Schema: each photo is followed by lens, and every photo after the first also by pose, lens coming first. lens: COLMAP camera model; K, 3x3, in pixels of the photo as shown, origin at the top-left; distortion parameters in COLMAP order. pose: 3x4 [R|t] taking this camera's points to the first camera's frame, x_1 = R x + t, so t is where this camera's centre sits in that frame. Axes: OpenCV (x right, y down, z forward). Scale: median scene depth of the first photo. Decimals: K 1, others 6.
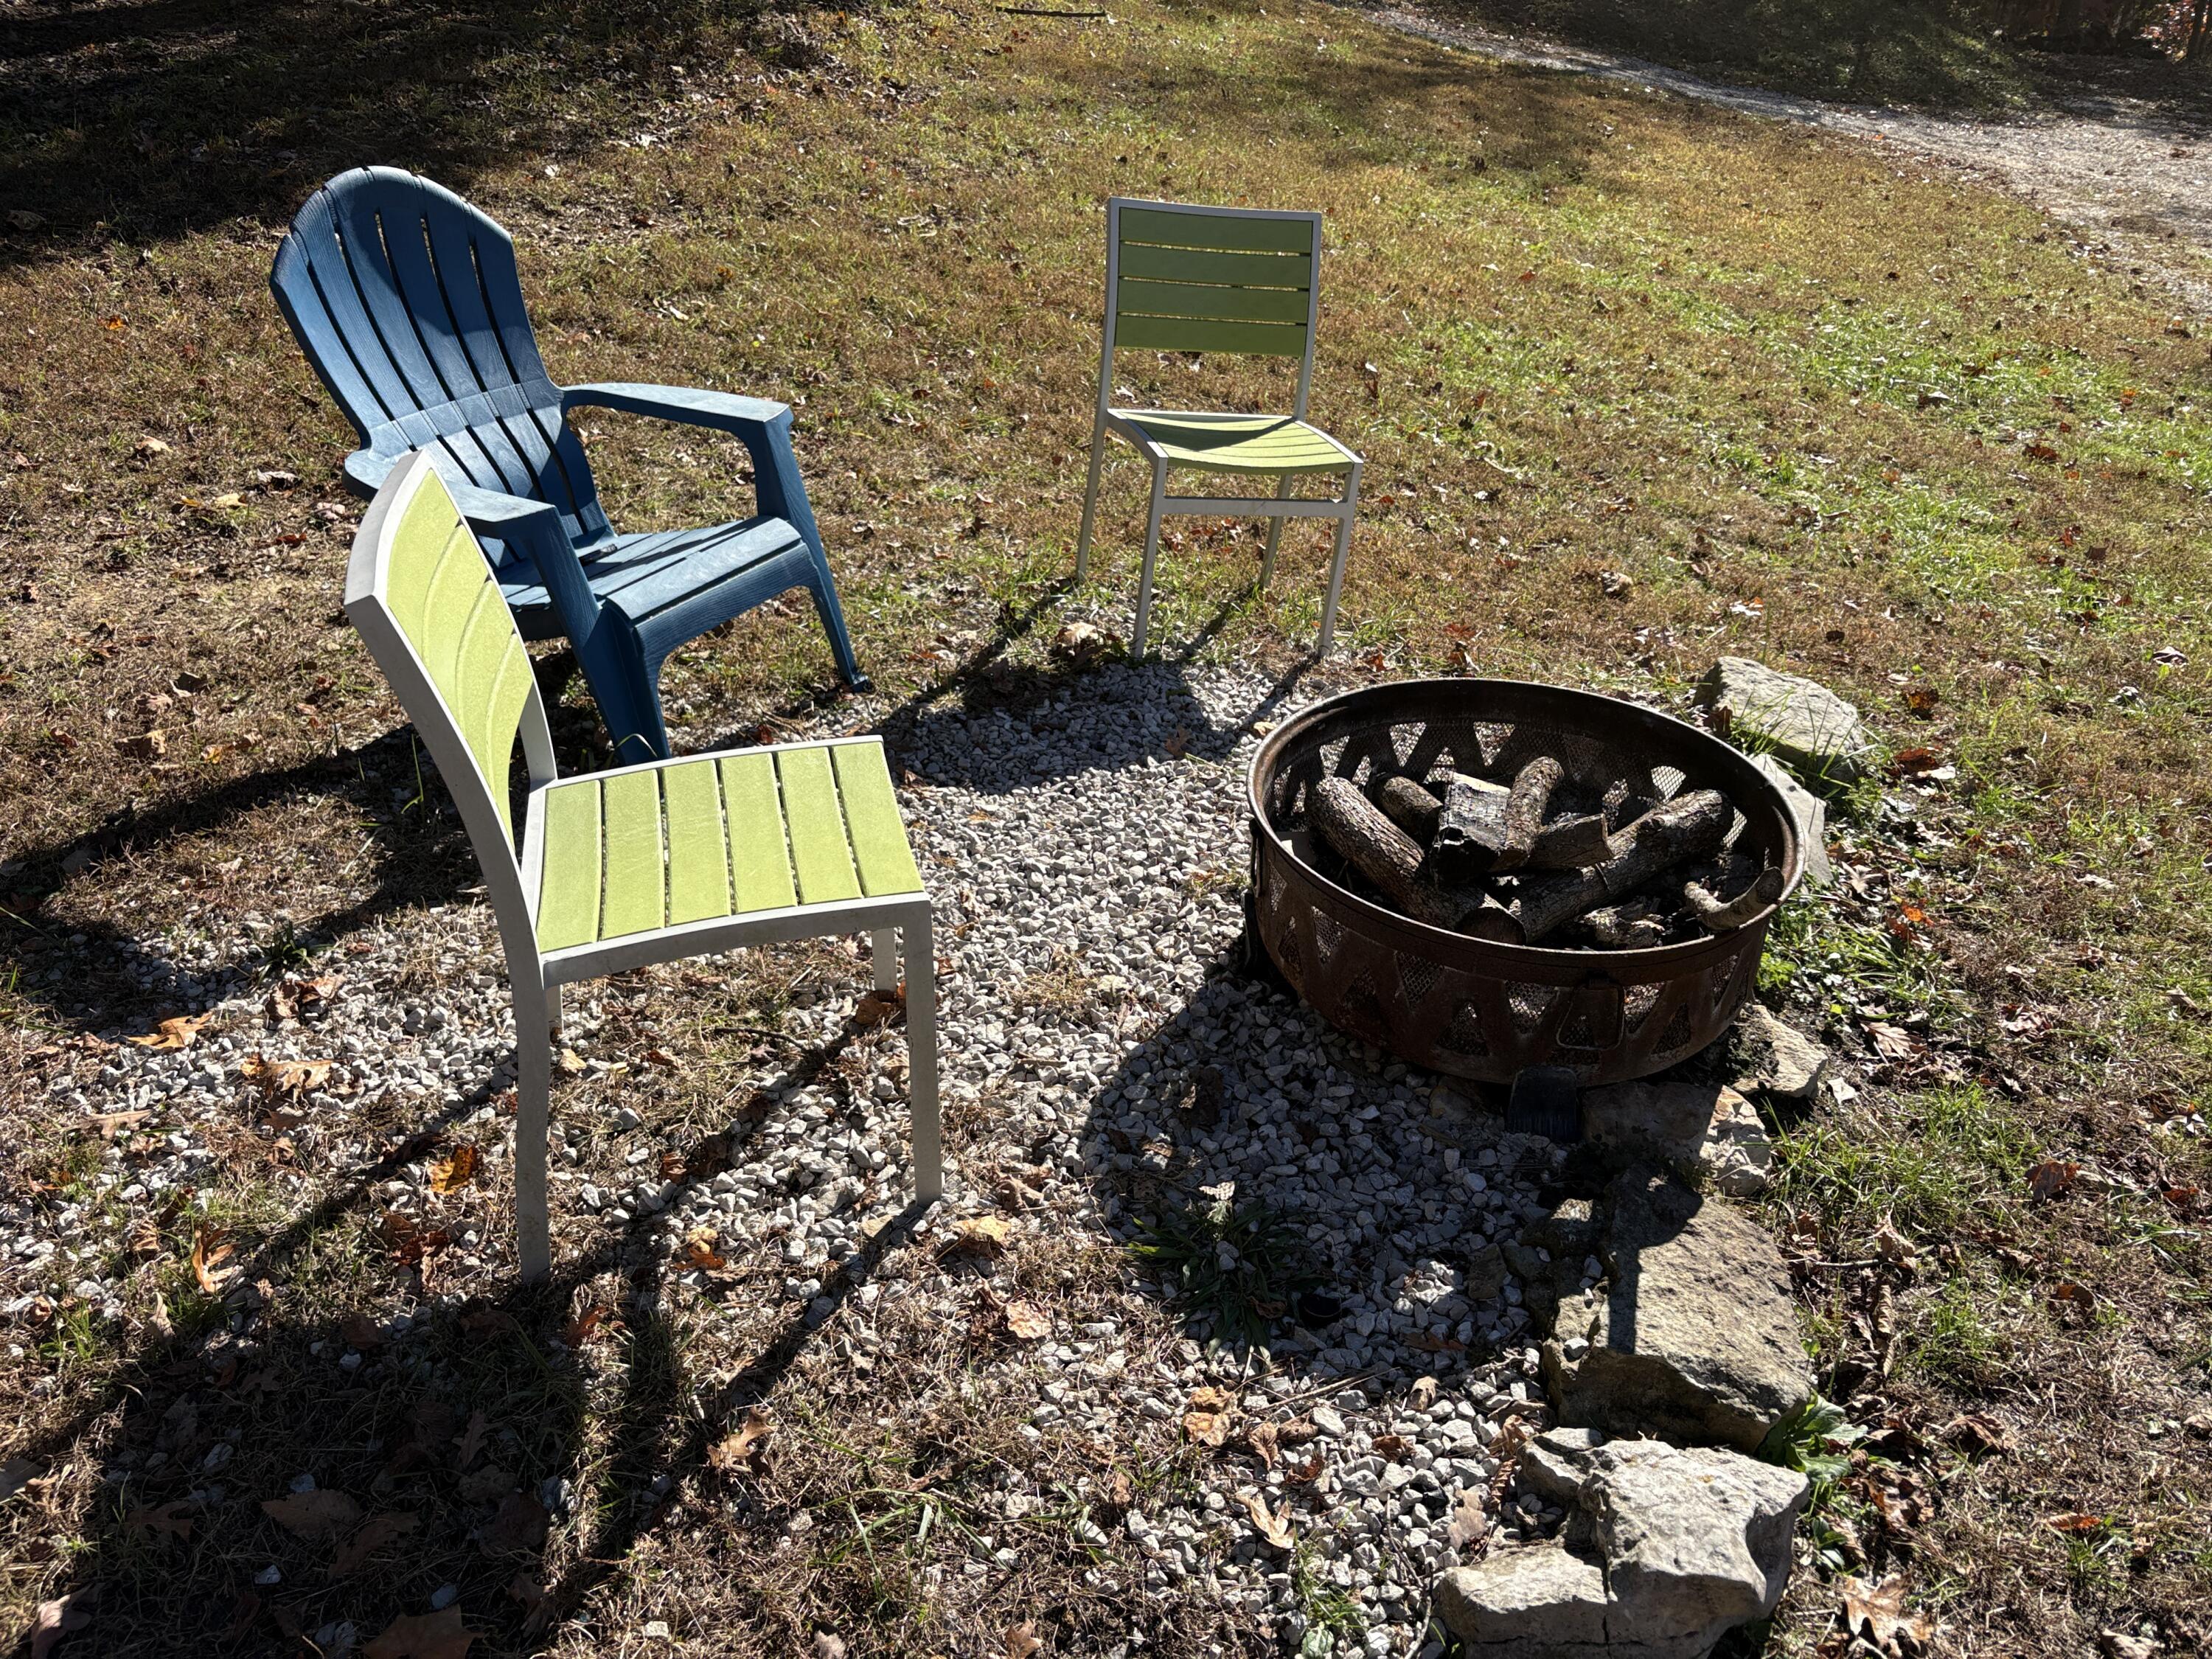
lens RADIAL K [[1691.2, 0, 1106.0], [0, 1691.2, 829.5], [0, 0, 1]] dist [0.034453, -0.004906]
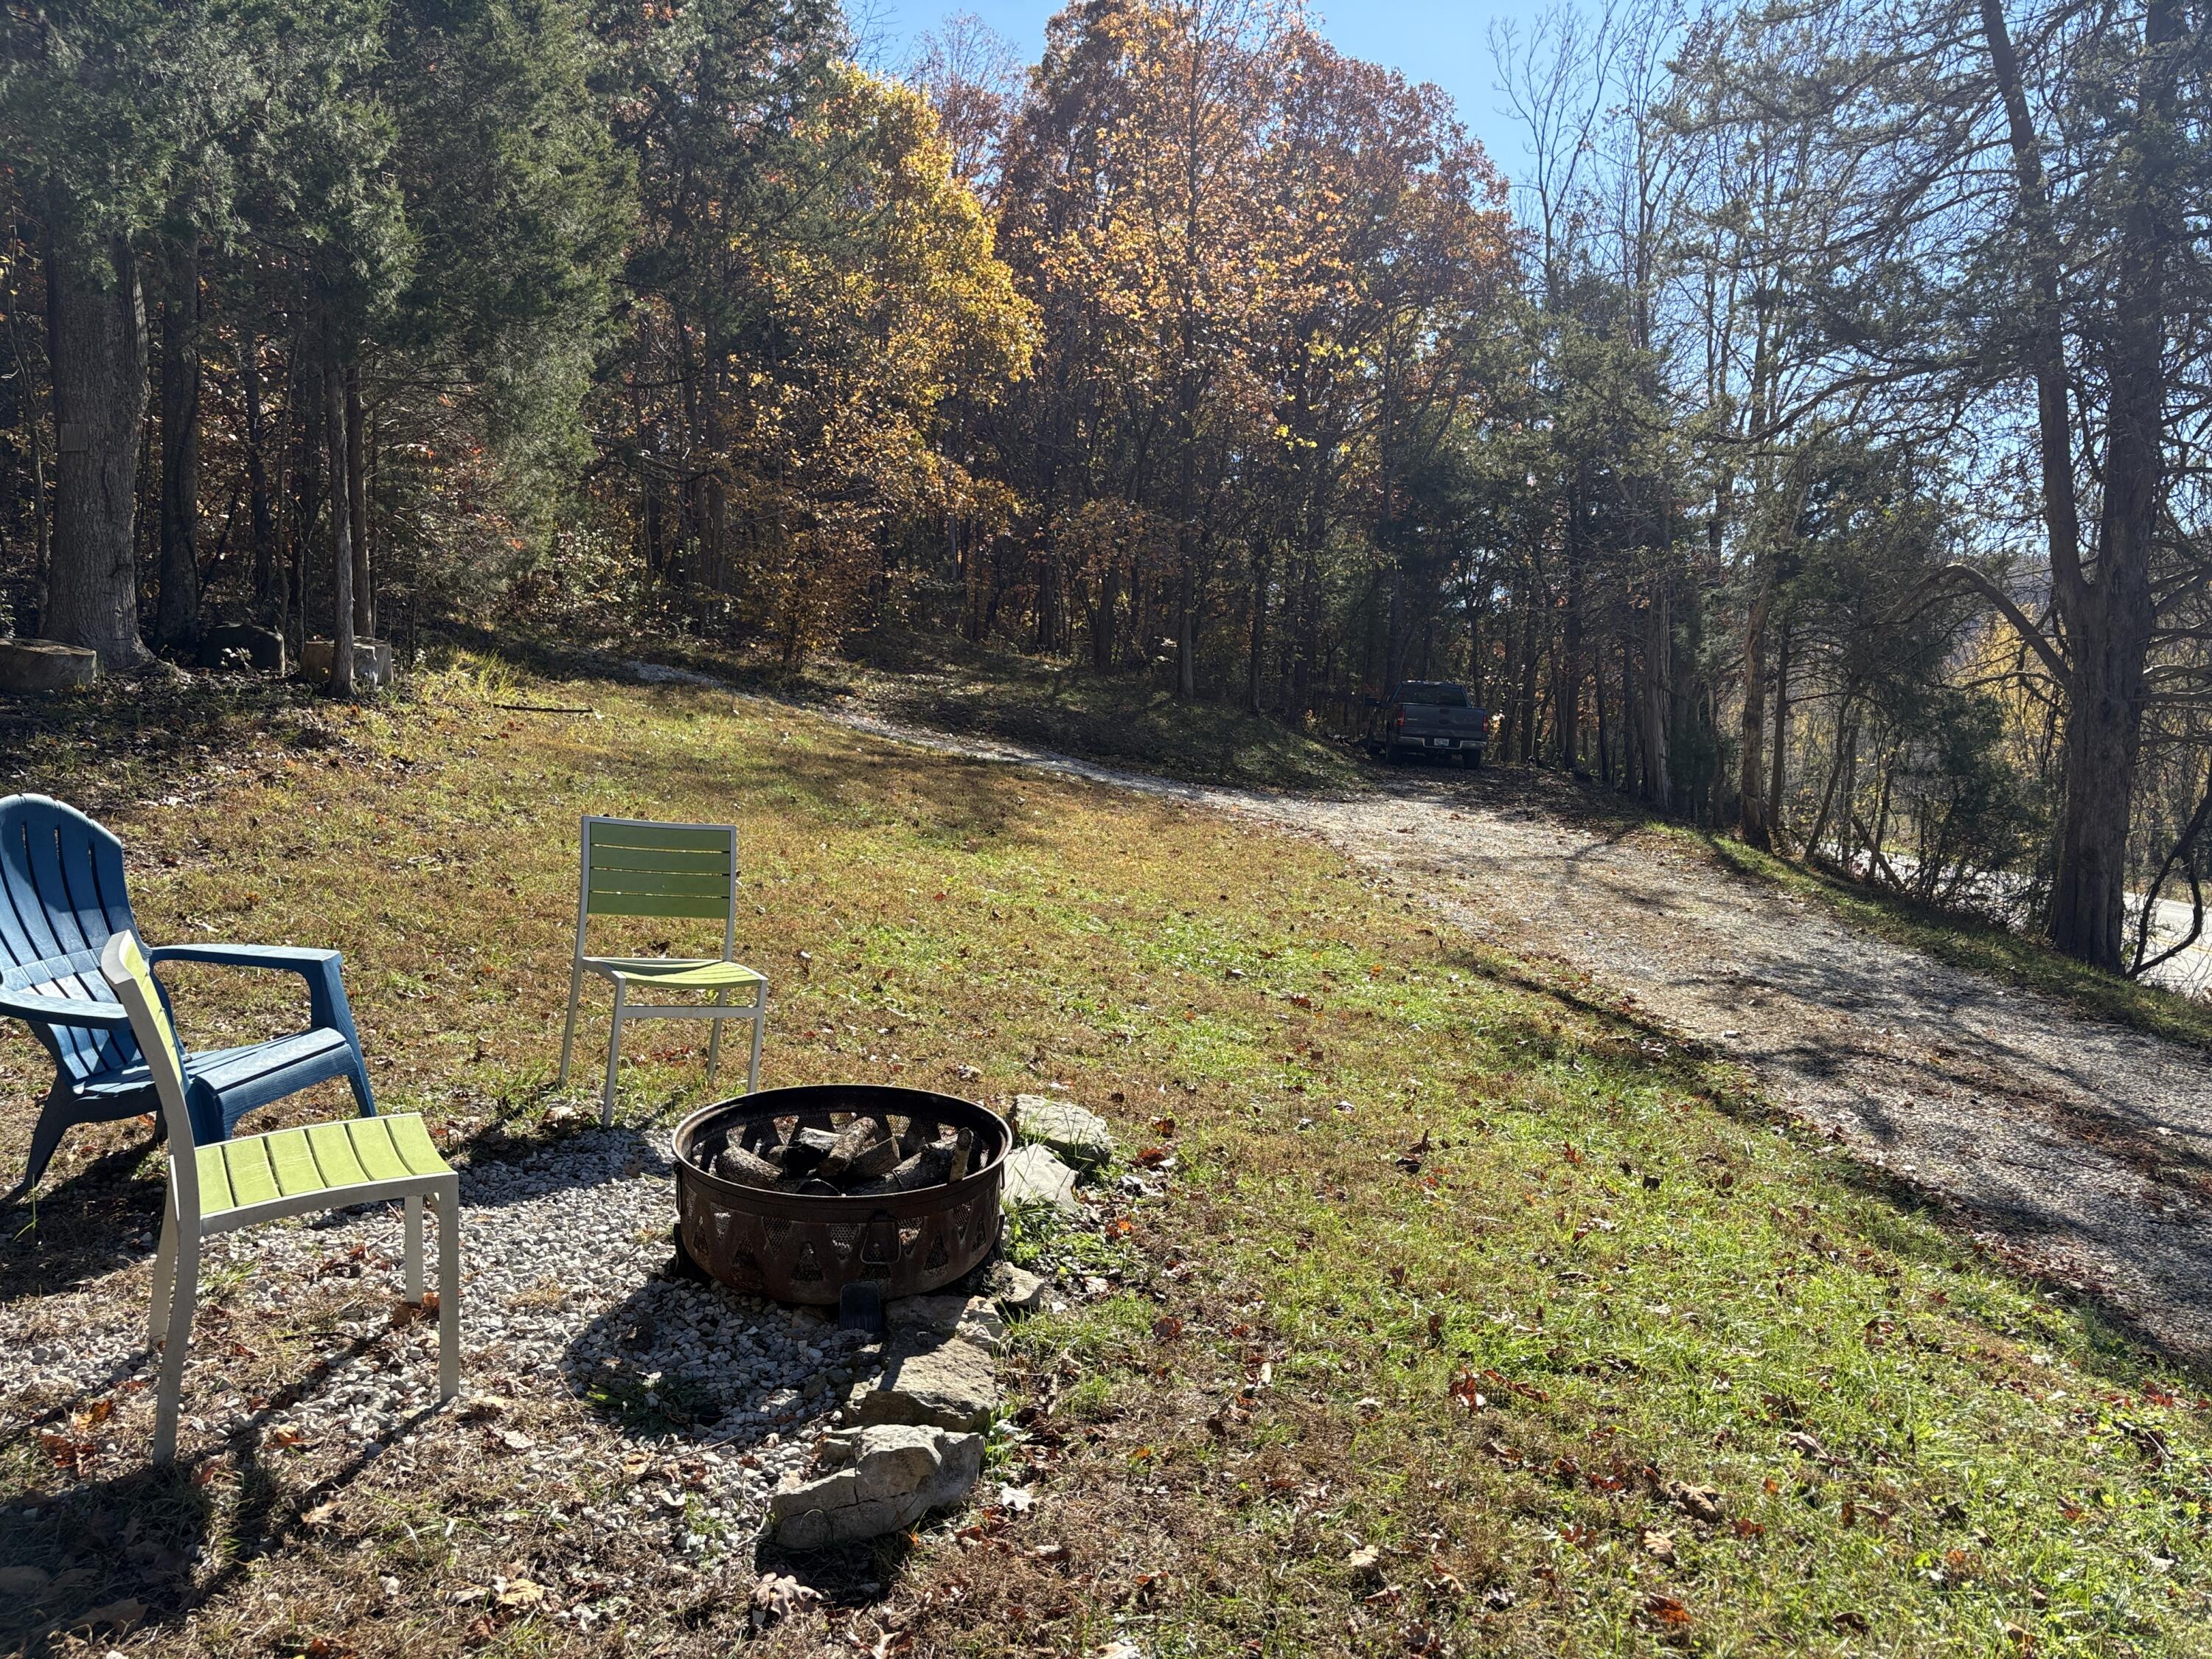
lens RADIAL K [[1652.0, 0, 1106.0], [0, 1652.0, 829.5], [0, 0, 1]] dist [0.005778, -0.003451]
pose [[0.956247, -0.011751, 0.292326, 0.023999], [0.118808, 0.928691, -0.351308, 0.271284], [-0.267352, 0.370668, 0.889454, -0.528607]]
